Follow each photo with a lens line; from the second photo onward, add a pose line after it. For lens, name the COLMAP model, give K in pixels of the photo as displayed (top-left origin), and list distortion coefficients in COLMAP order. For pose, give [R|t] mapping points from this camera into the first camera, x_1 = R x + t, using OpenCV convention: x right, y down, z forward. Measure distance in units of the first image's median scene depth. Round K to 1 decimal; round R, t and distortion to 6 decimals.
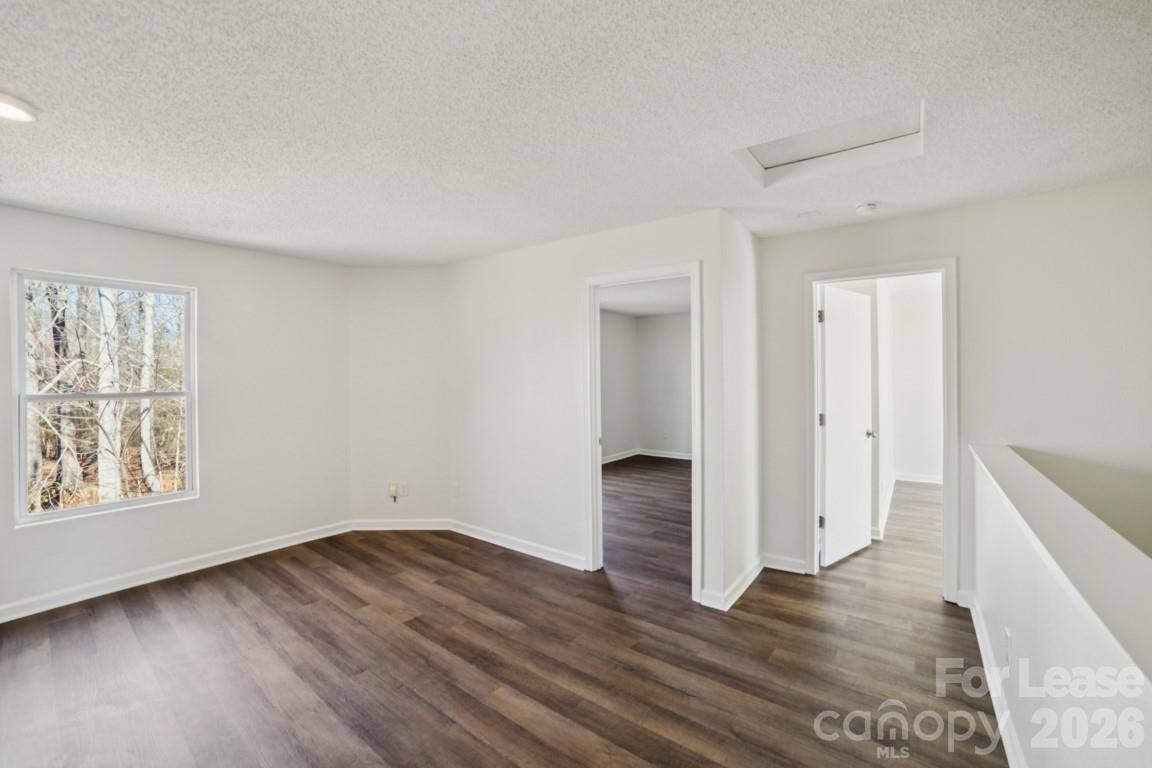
lens RADIAL K [[462.8, 0, 576.0], [0, 462.8, 384.0], [0, 0, 1]] dist [-0.039231, 0.000028]
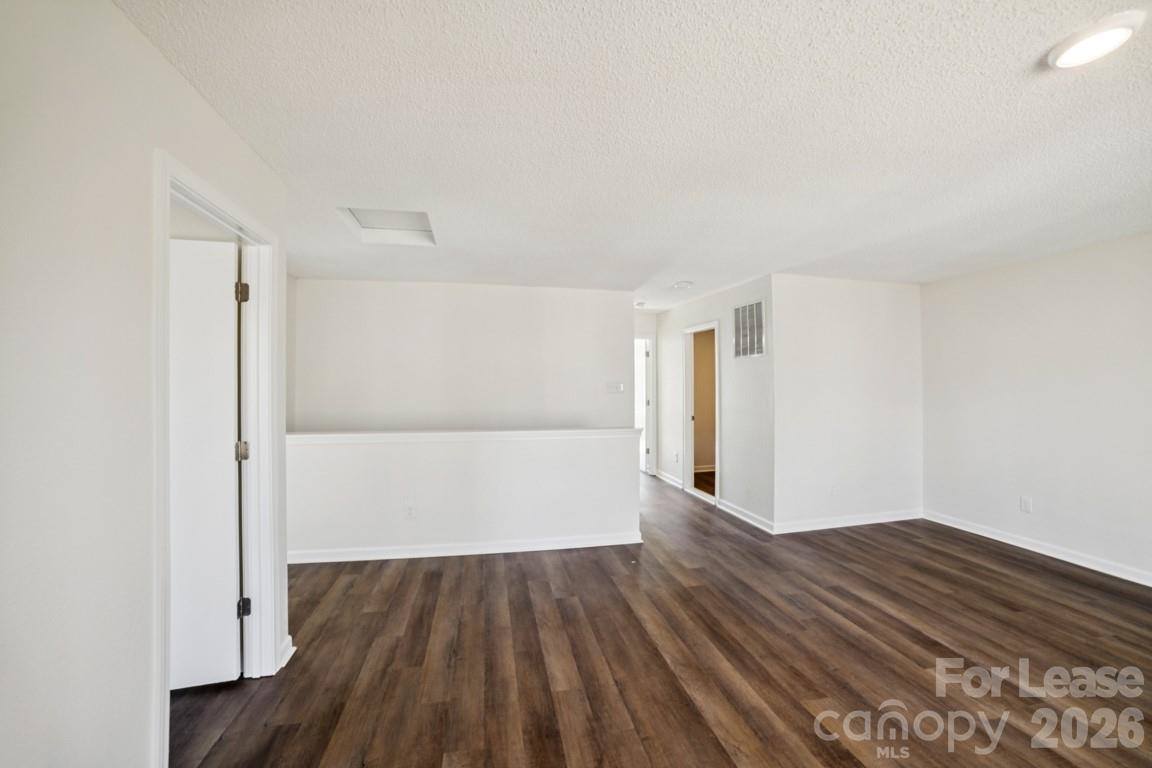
lens RADIAL K [[462.8, 0, 576.0], [0, 462.8, 384.0], [0, 0, 1]] dist [-0.039231, 0.000028]
pose [[-0.746608, 0.013412, 0.665129, -0.702047], [0.016511, 0.999862, -0.001627, 0.005066], [-0.665060, 0.009767, -0.746726, 1.392001]]
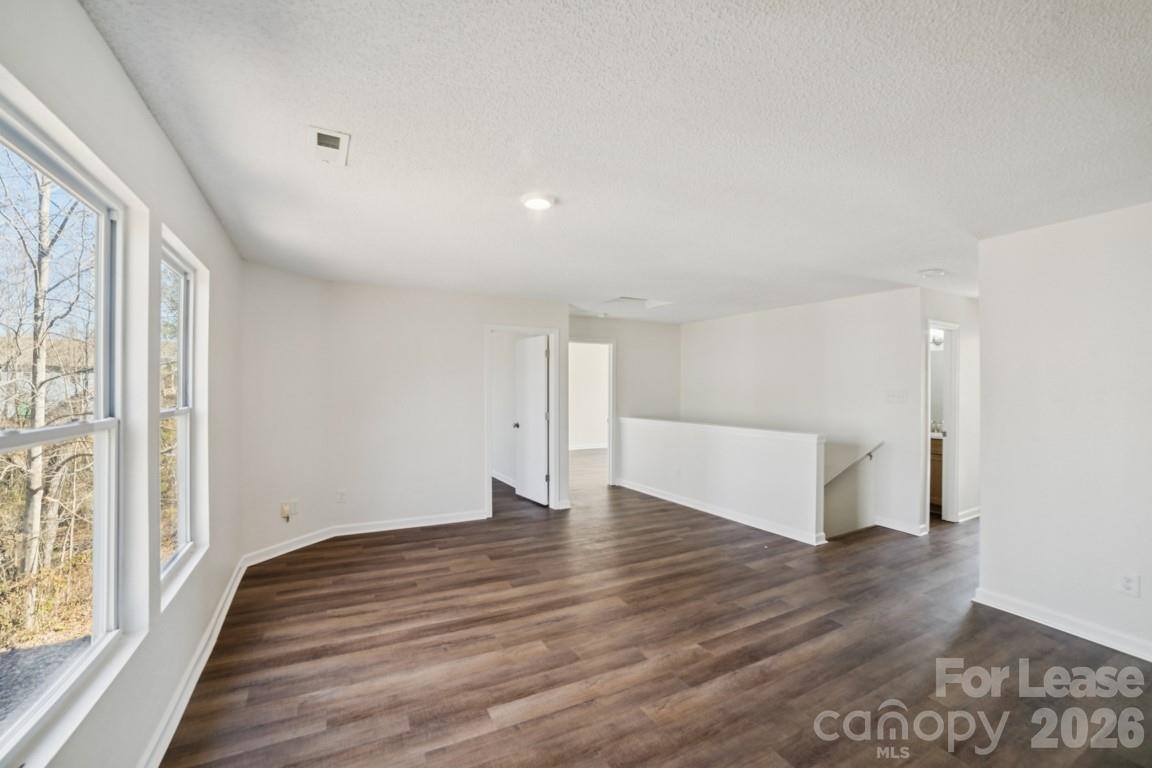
lens RADIAL K [[462.8, 0, 576.0], [0, 462.8, 384.0], [0, 0, 1]] dist [-0.039231, 0.000028]
pose [[0.412819, 0.014615, 0.910696, -1.639928], [0.002323, 0.999851, -0.017099, 0.001559], [-0.910810, 0.009175, 0.412724, 0.170062]]
